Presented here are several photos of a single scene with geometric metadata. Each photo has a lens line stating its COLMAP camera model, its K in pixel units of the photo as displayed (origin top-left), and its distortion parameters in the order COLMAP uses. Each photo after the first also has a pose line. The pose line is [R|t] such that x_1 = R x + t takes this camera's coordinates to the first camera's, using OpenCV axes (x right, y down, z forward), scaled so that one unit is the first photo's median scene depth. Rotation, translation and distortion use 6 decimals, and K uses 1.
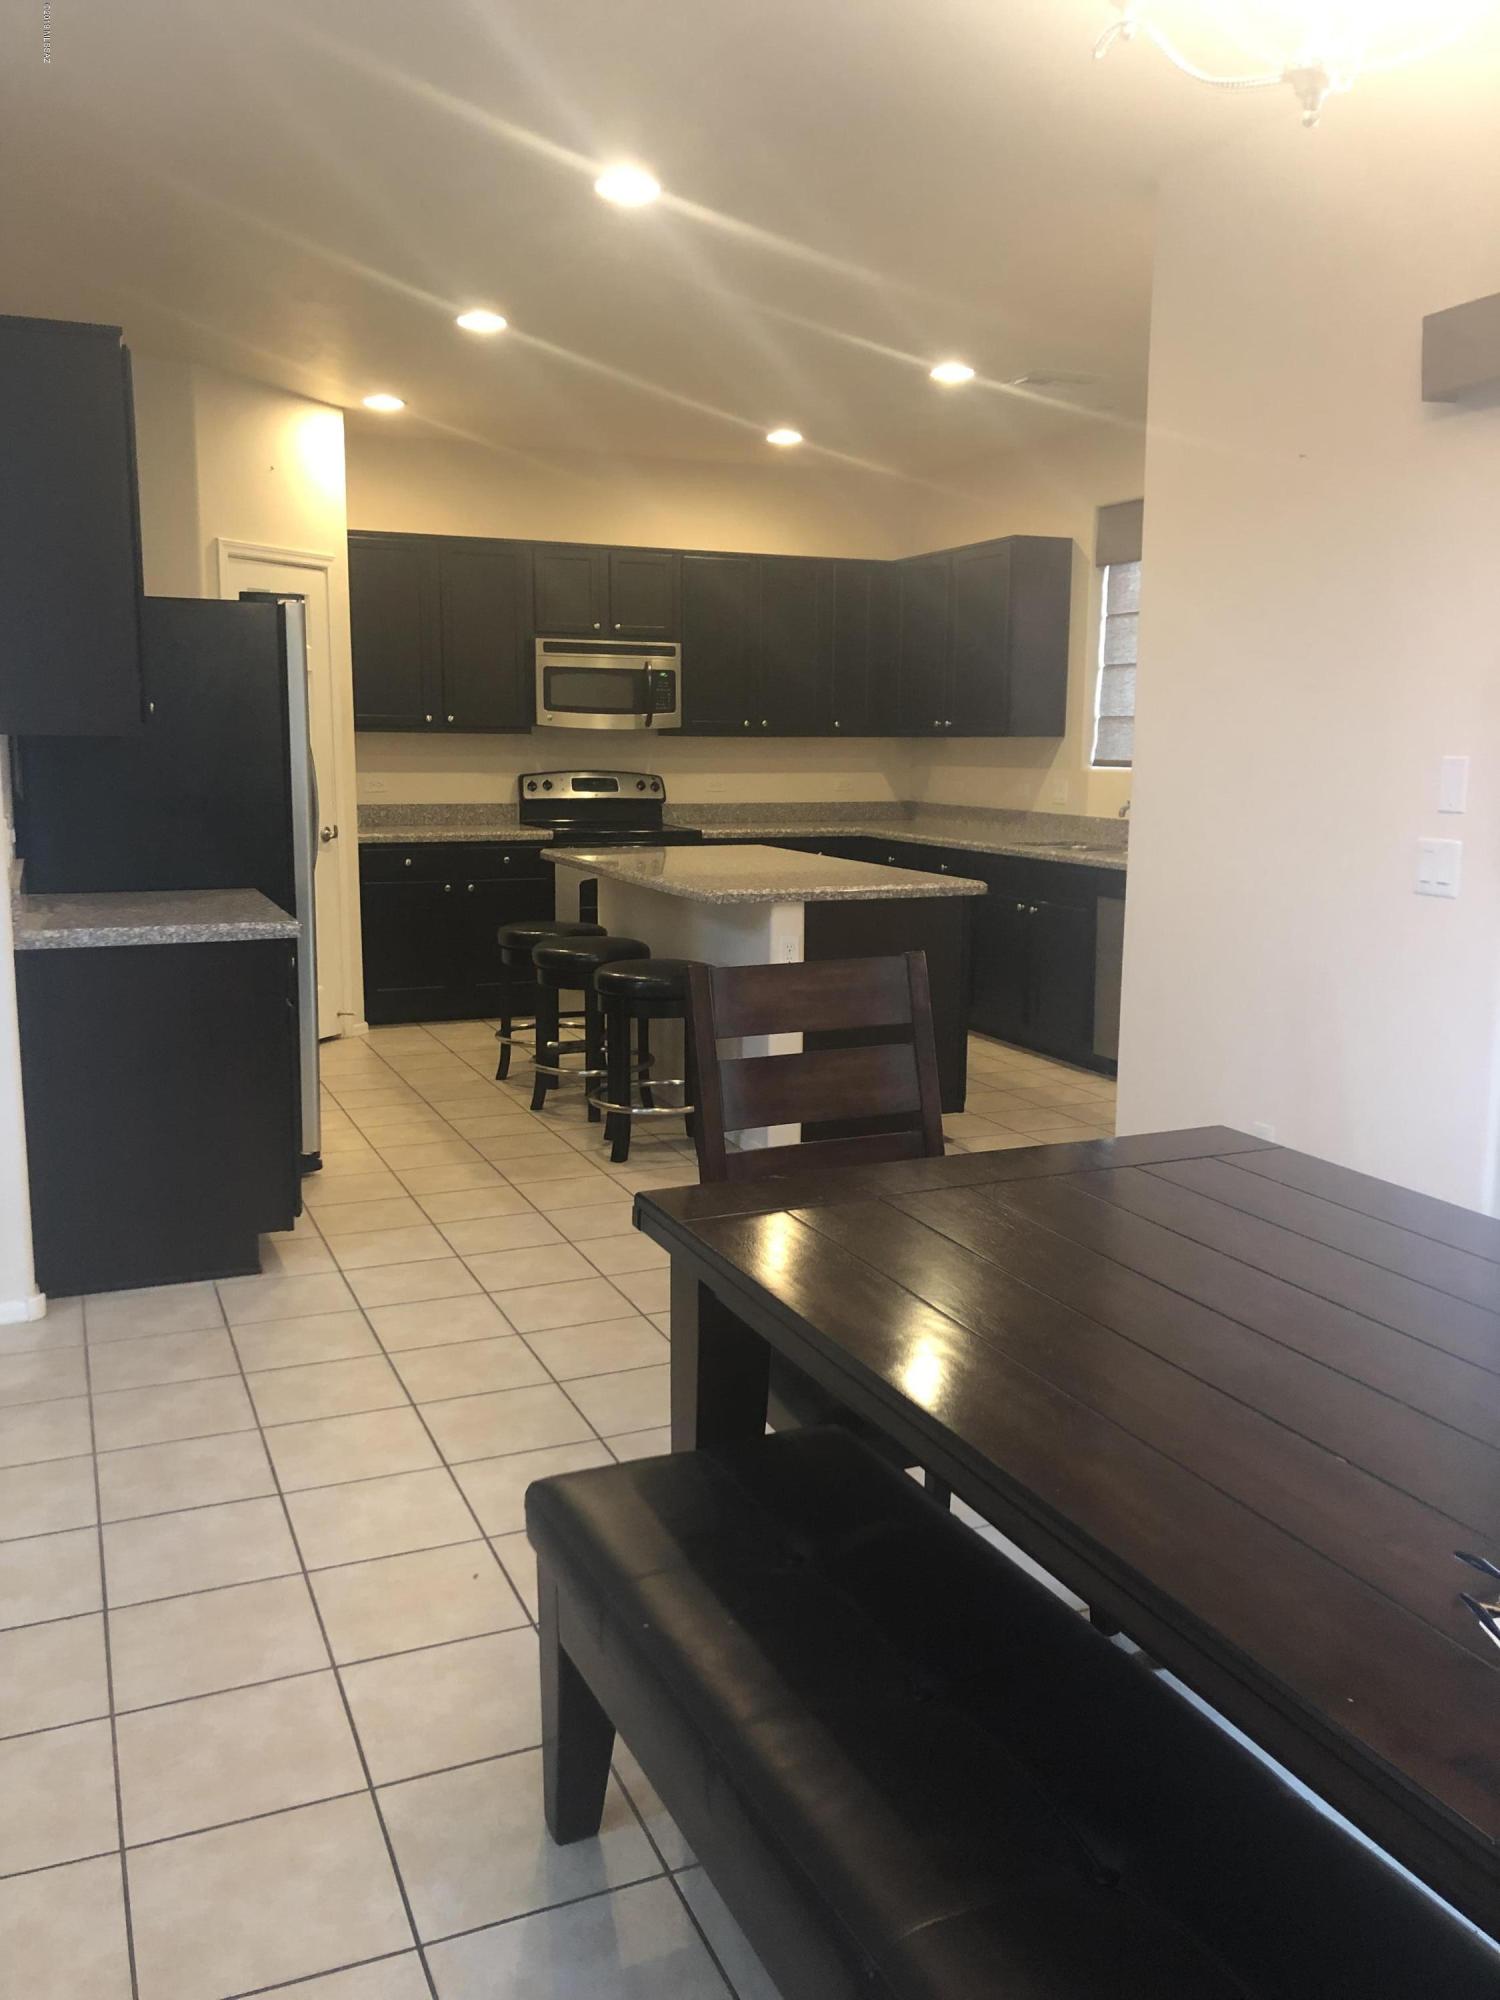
lens RADIAL K [[1592.6, 0, 750.0], [0, 1592.6, 1000.0], [0, 0, 1]] dist [0.070996, -0.186161]
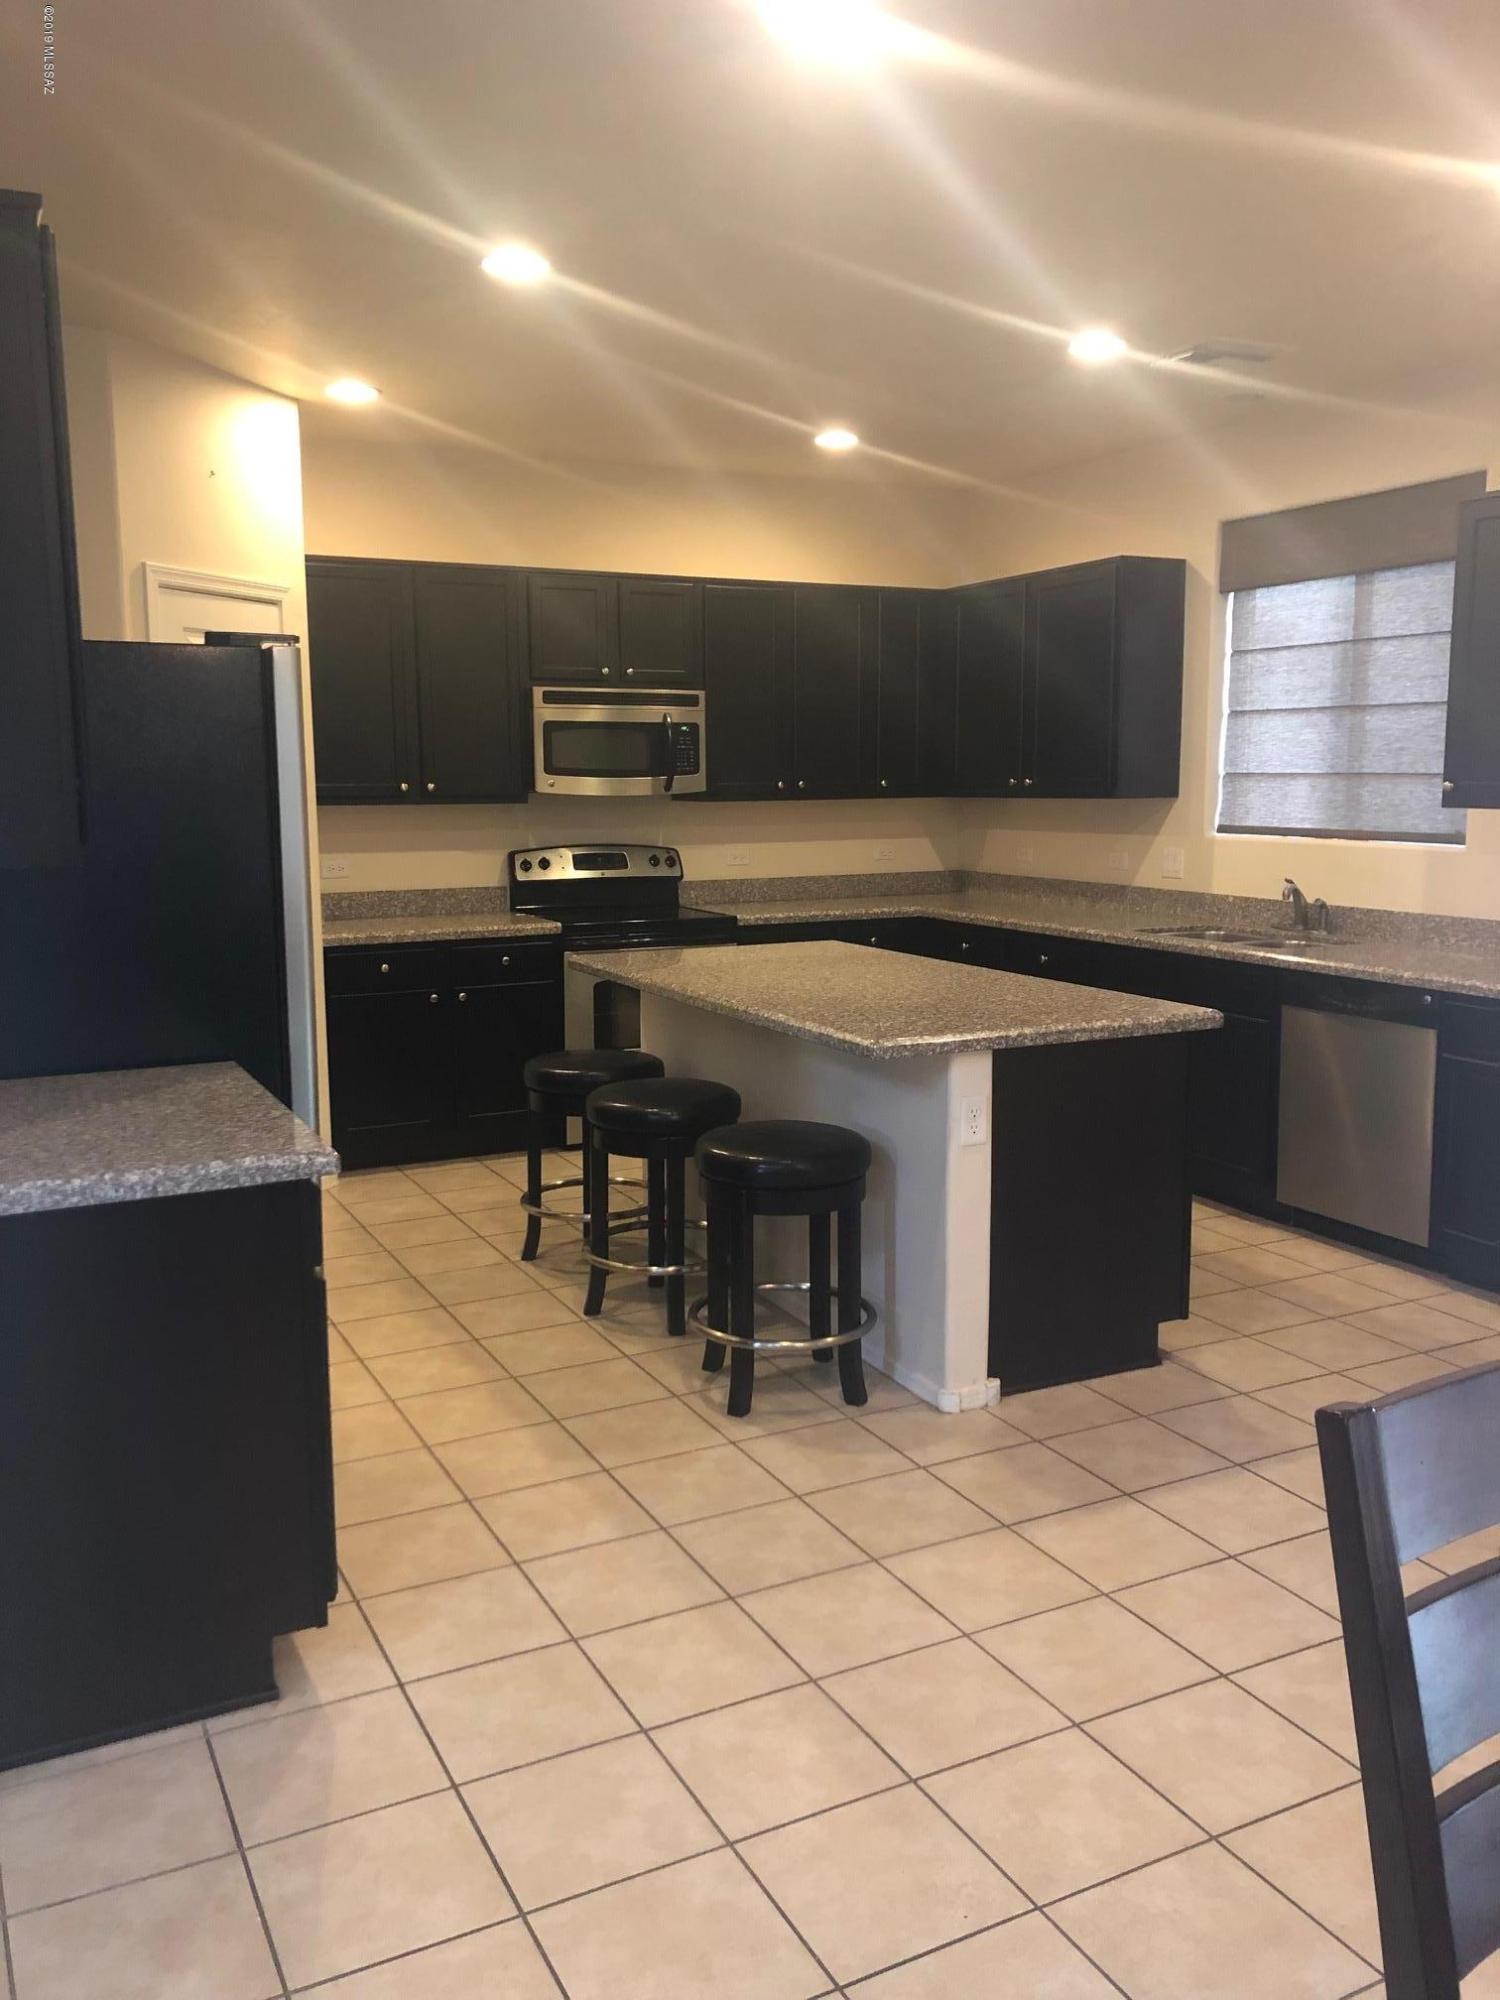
lens RADIAL K [[1629.3, 0, 750.0], [0, 1629.3, 1000.0], [0, 0, 1]] dist [0.062045, -0.109602]
pose [[0.998122, -0.022203, 0.057096, -0.077698], [0.023735, 0.999372, -0.026295, -0.043843], [-0.056476, 0.027600, 0.998022, 0.173790]]
